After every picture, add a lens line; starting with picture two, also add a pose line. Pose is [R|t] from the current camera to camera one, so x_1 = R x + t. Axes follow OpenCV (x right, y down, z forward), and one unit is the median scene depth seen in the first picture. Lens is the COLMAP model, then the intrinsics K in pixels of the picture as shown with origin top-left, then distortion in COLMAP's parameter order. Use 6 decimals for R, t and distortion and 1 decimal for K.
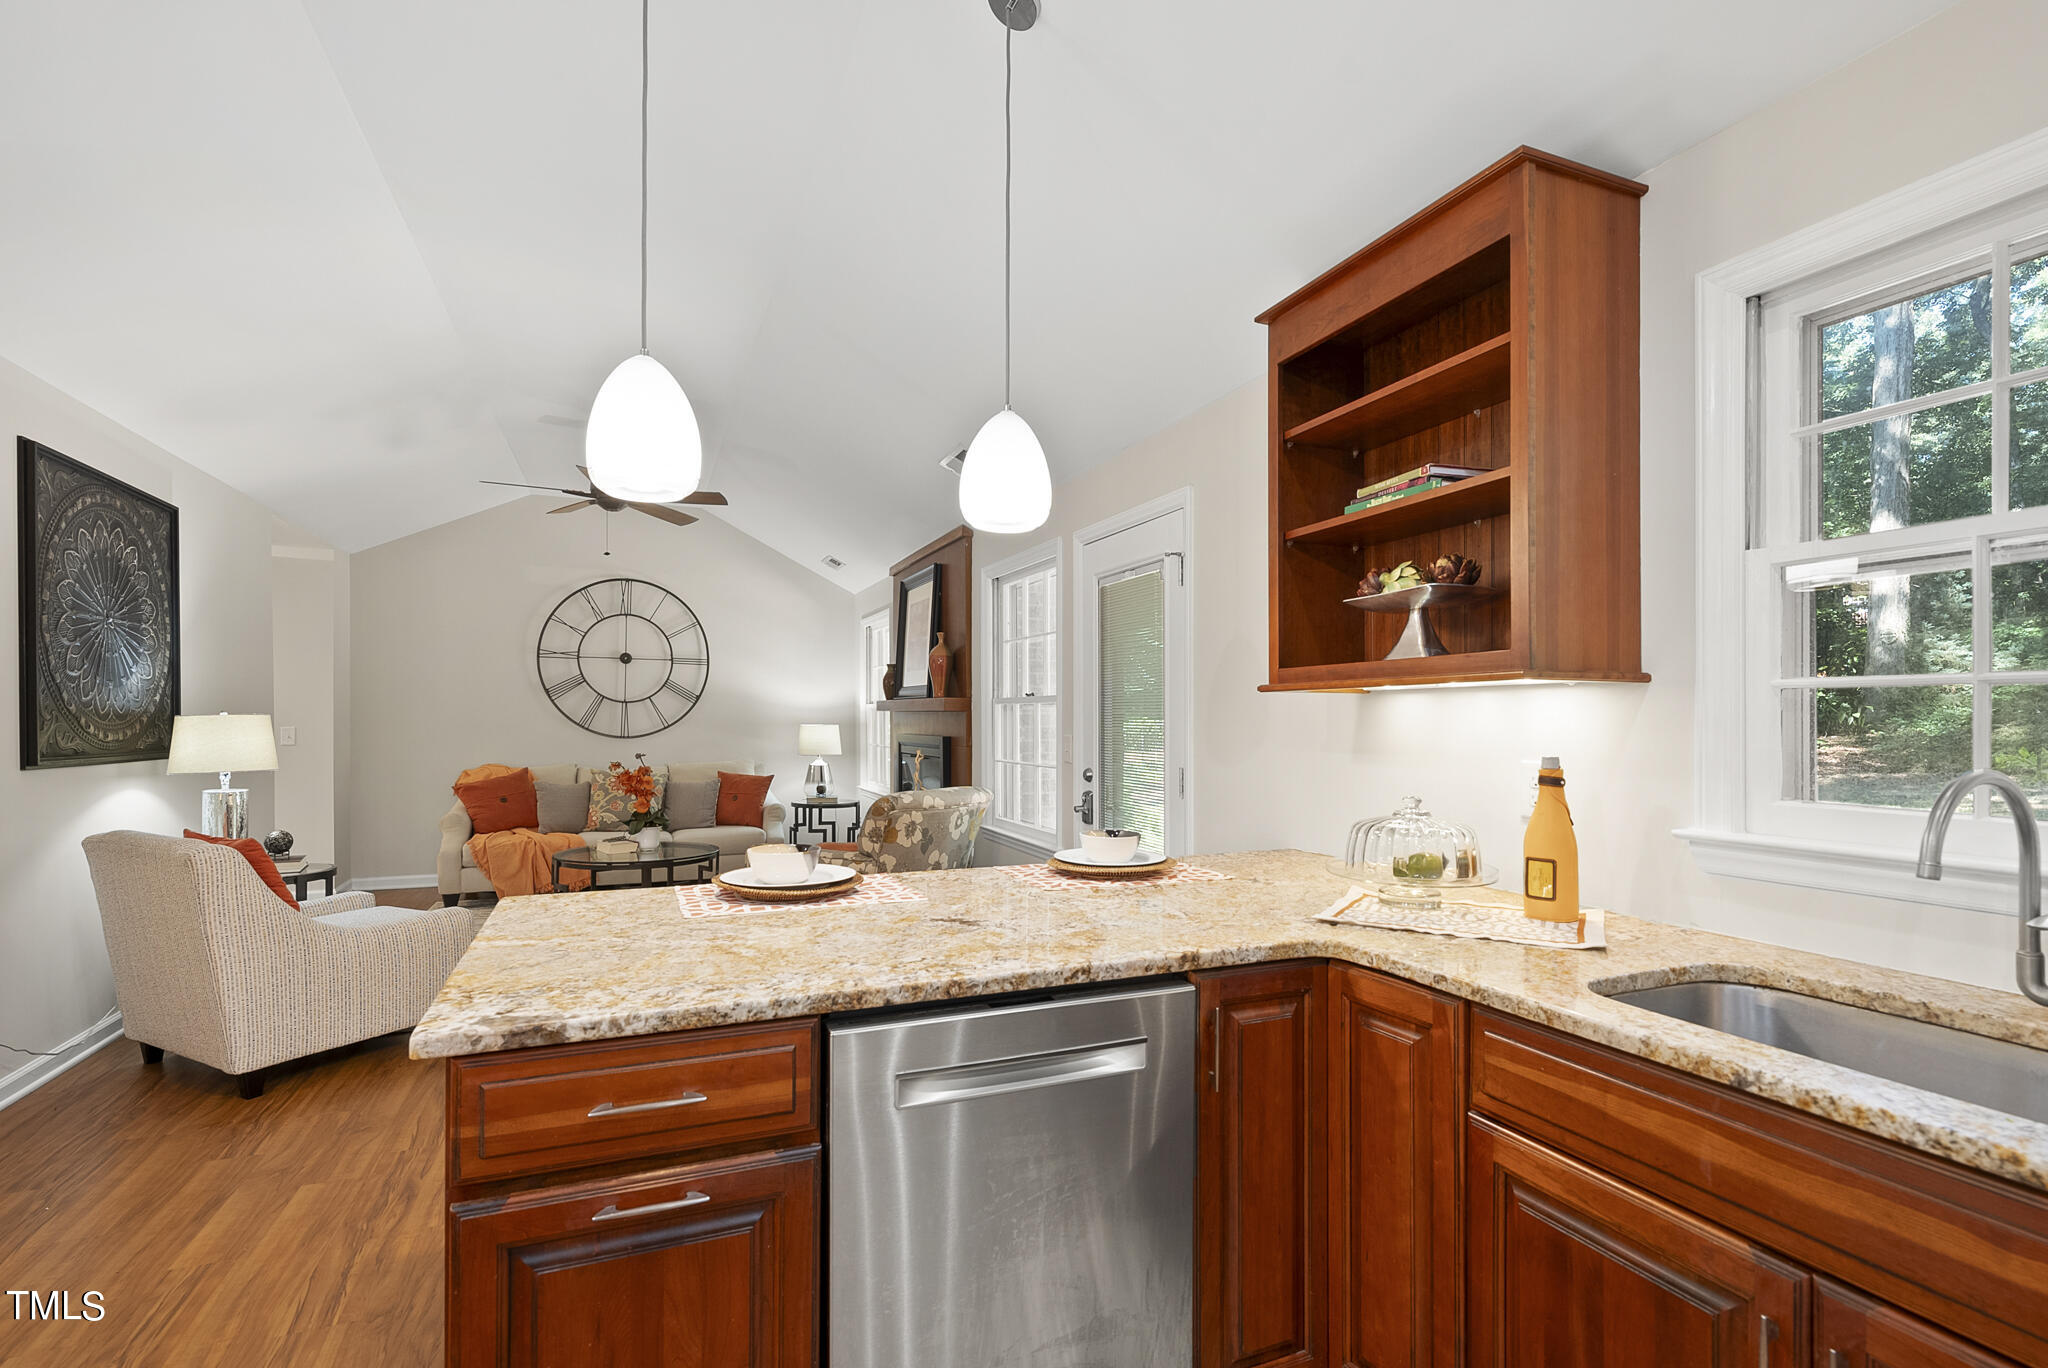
lens RADIAL K [[959.5, 0, 1028.4], [0, 959.5, 717.9], [0, 0, 1]] dist [0.002755, -0.002076]
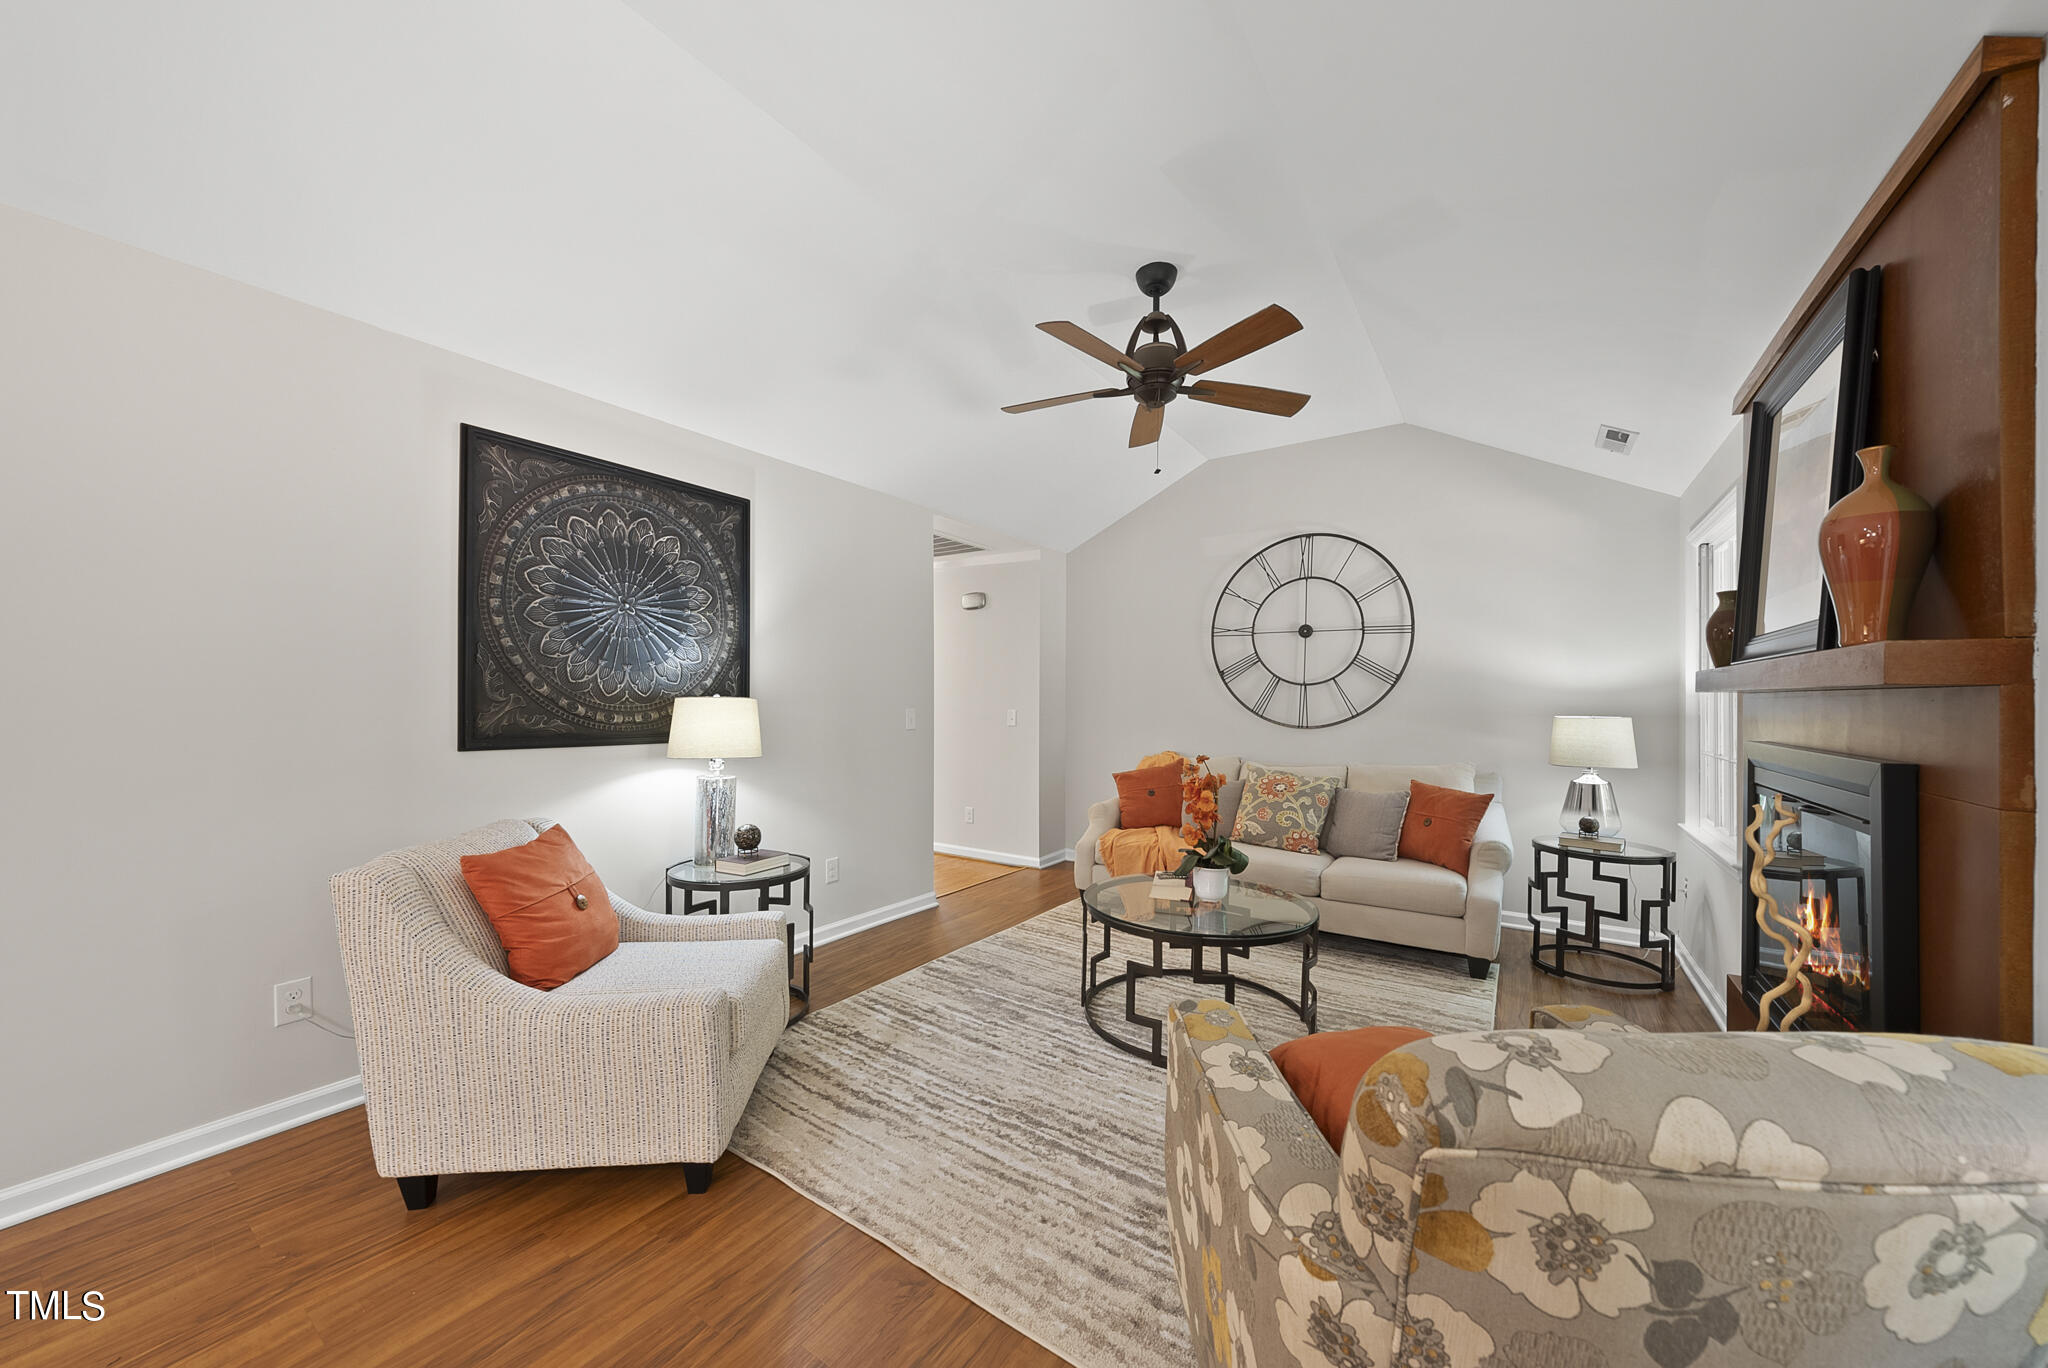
lens RADIAL K [[725.7, 0, 1026.1], [0, 725.7, 700.9], [0, 0, 1]] dist [-0.000963, -0.000077]
pose [[0.549789, 0.002088, -0.835301, -0.116108], [-0.005461, 0.999984, -0.001094, -0.001916], [0.835286, 0.005163, 0.549792, 1.661847]]
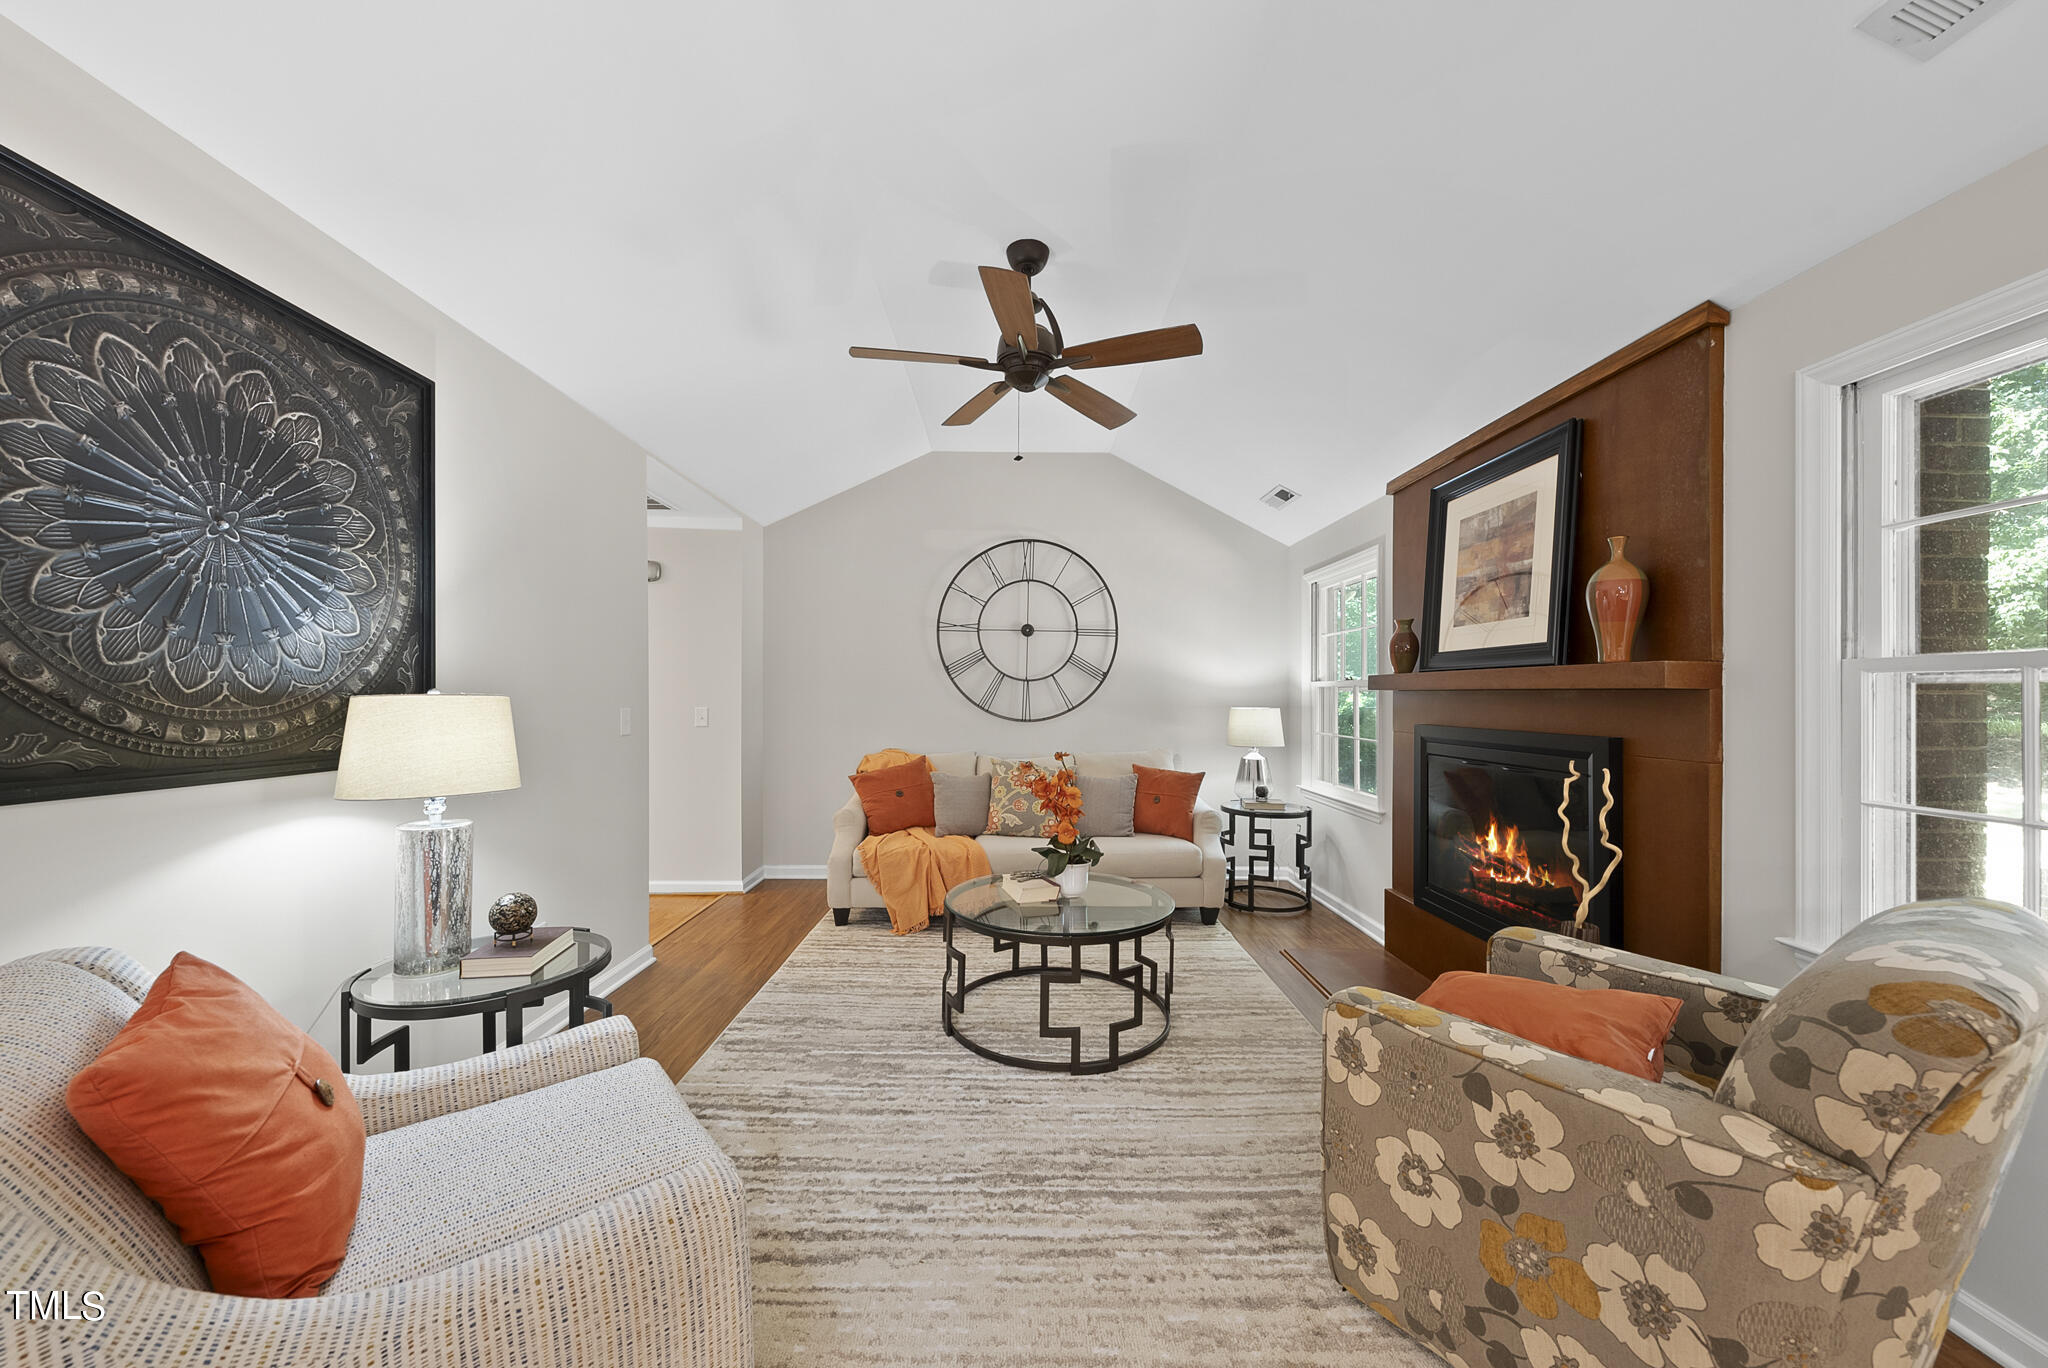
lens RADIAL K [[723.6, 0, 1021.4], [0, 723.6, 696.0], [0, 0, 1]] dist [-0.000599, -0.000216]
pose [[0.930071, 0.002449, -0.367373, -0.659056], [-0.002891, 0.999996, -0.000652, -0.006643], [0.367370, 0.001669, 0.930074, 1.392441]]
